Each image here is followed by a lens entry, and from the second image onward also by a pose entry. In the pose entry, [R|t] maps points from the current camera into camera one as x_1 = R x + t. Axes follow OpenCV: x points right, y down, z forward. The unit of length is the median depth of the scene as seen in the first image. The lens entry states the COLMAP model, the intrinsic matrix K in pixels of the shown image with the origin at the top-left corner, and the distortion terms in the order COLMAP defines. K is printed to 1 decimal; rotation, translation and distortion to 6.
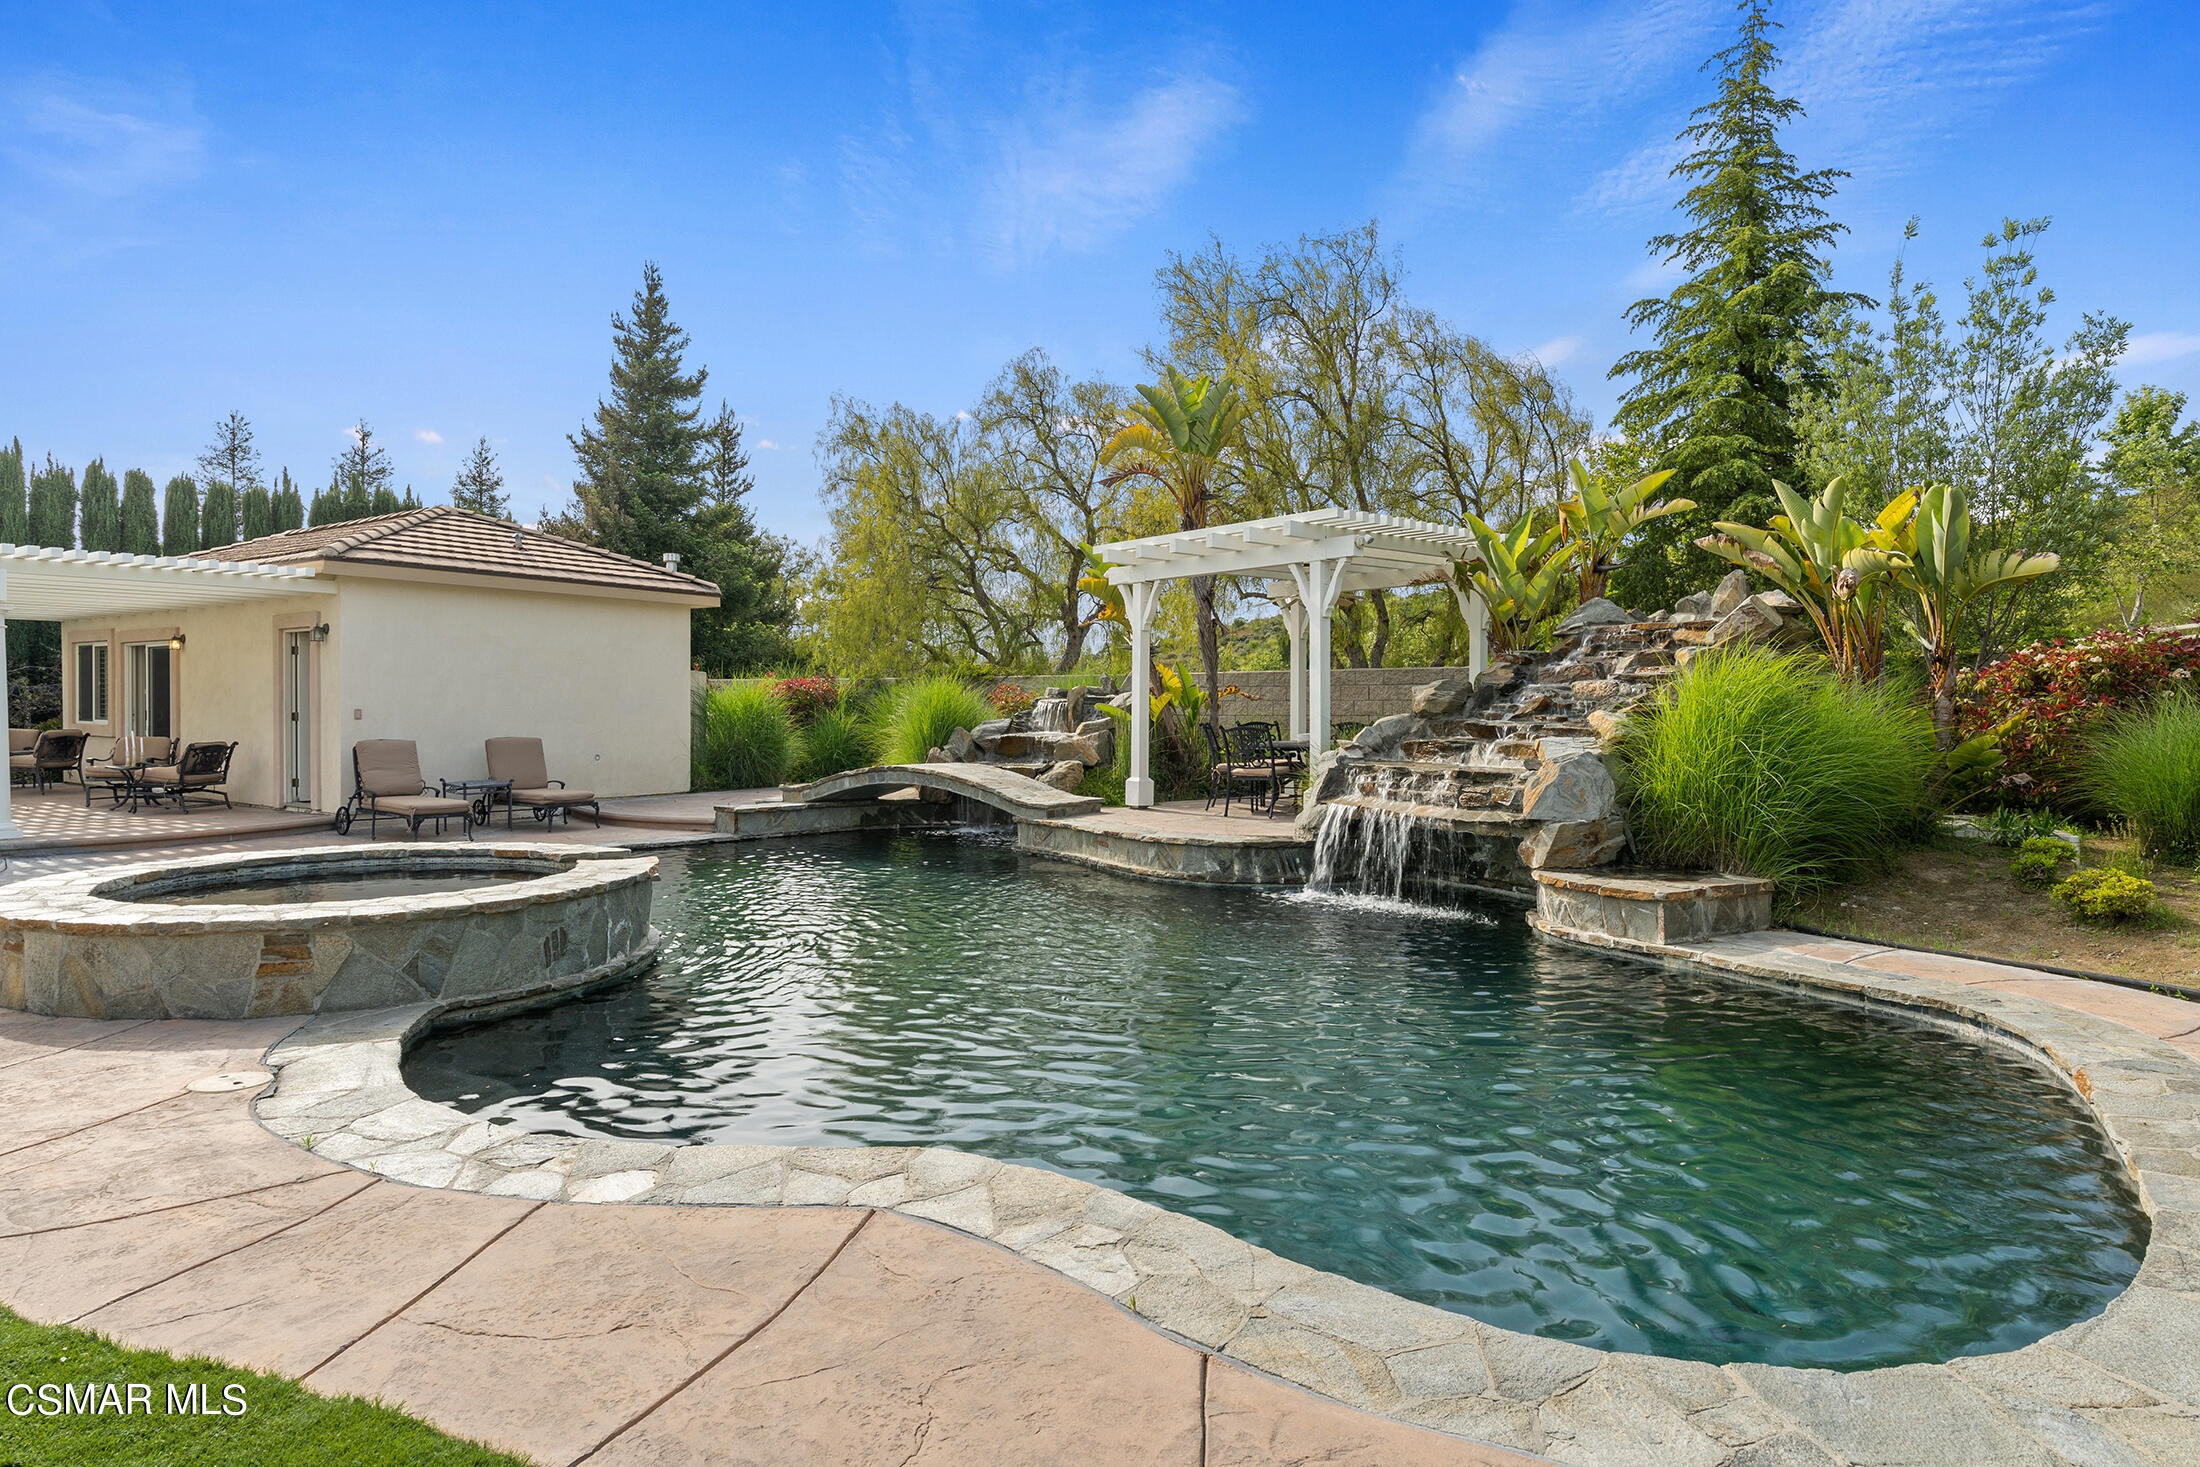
lens RADIAL K [[1248.1, 0, 1104.5], [0, 1248.1, 723.5], [0, 0, 1]] dist [0.000507, 0.001439]
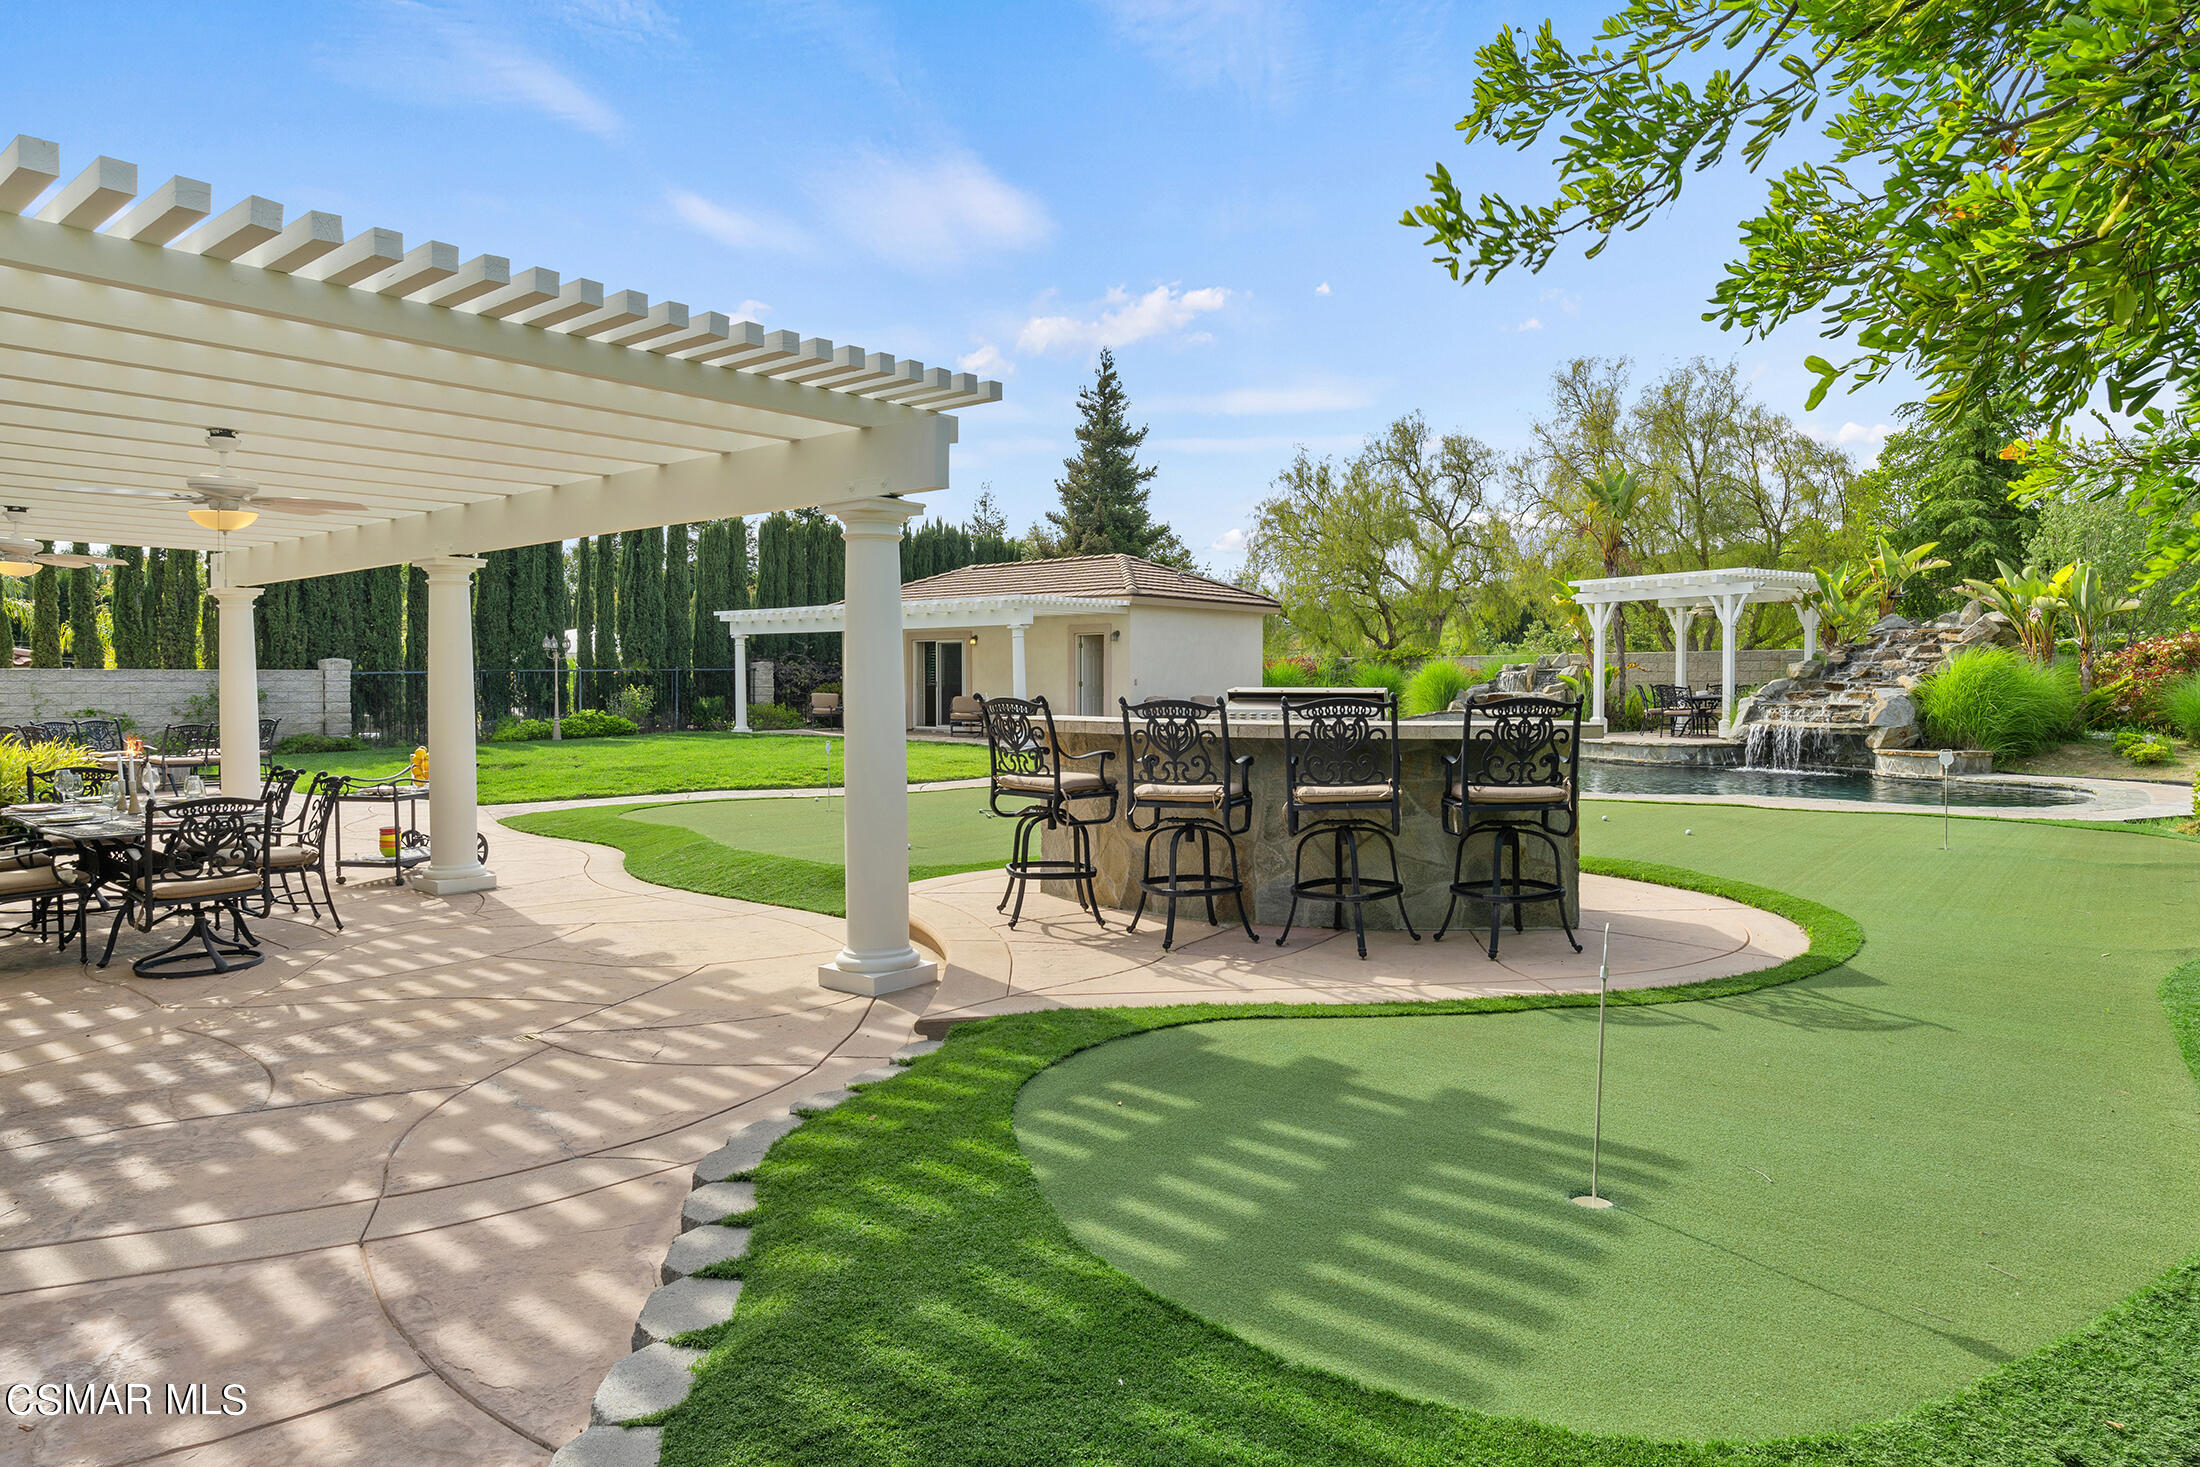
lens RADIAL K [[1311.8, 0, 1100.3], [0, 1311.8, 729.8], [0, 0, 1]] dist [0.005824, -0.001157]
pose [[0.994022, -0.000562, -0.109176, -0.600556], [0.003277, 0.999690, 0.024685, 0.018628], [0.109129, -0.024895, 0.993716, -1.142686]]
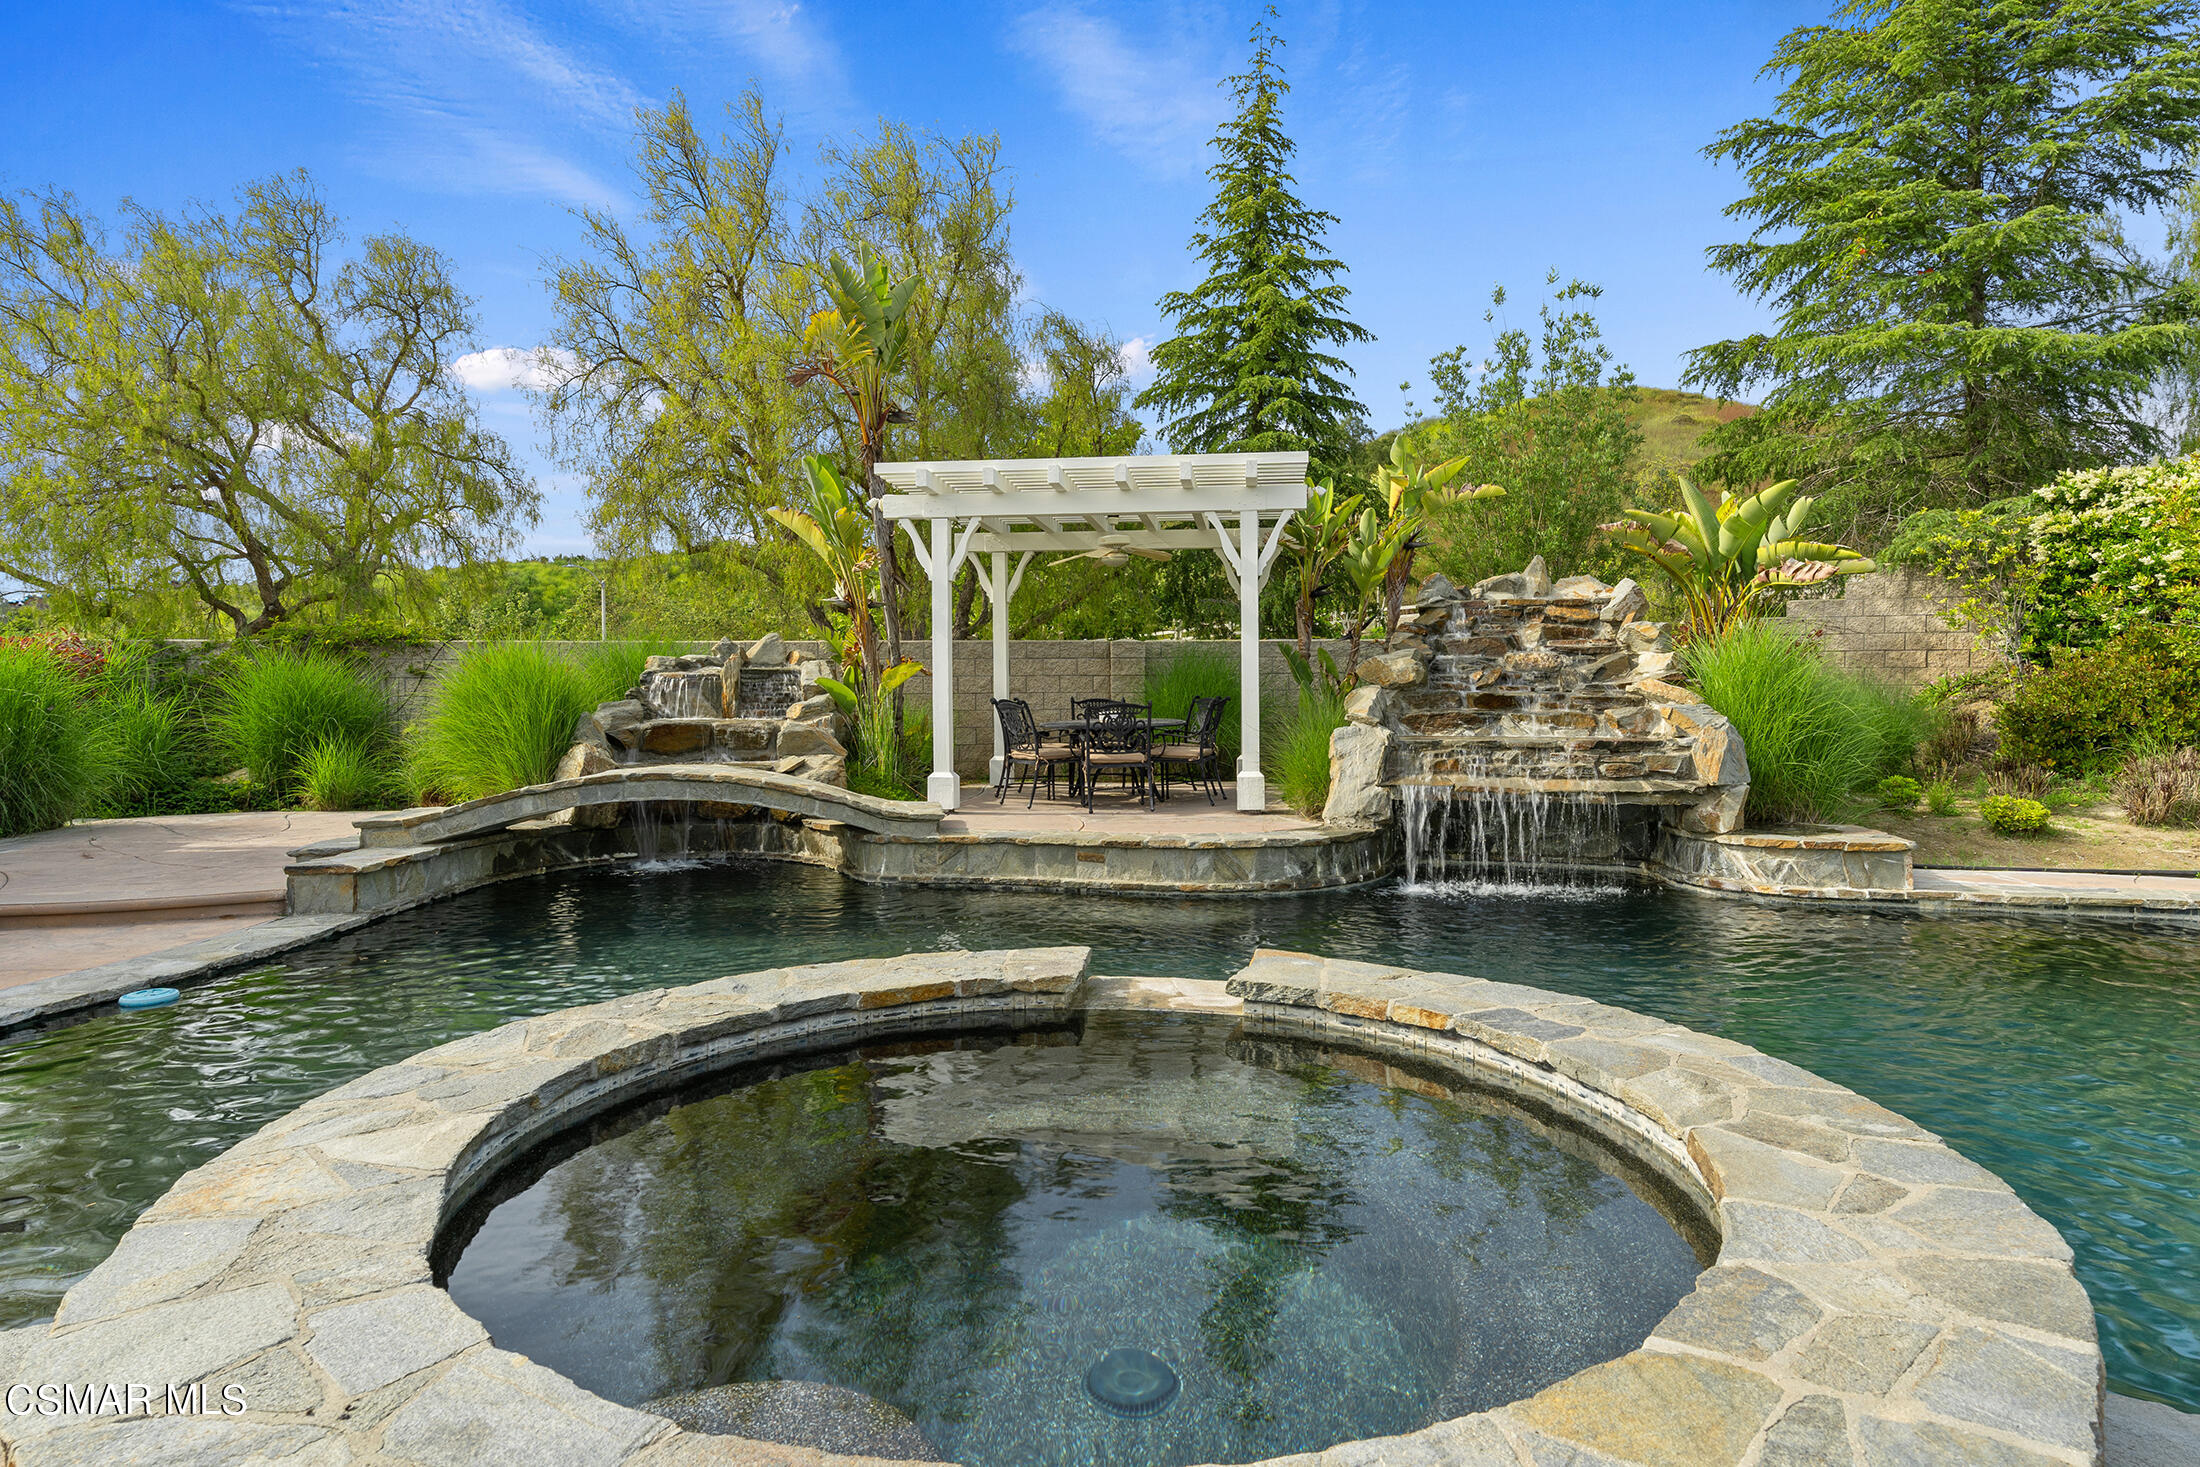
lens RADIAL K [[1248.1, 0, 1110.3], [0, 1248.1, 724.8], [0, 0, 1]] dist [0.000507, 0.001439]
pose [[0.713690, -0.023351, 0.700072, -0.577346], [0.014538, 0.999723, 0.018524, 0.001462], [-0.700311, -0.003043, 0.713832, 0.501540]]
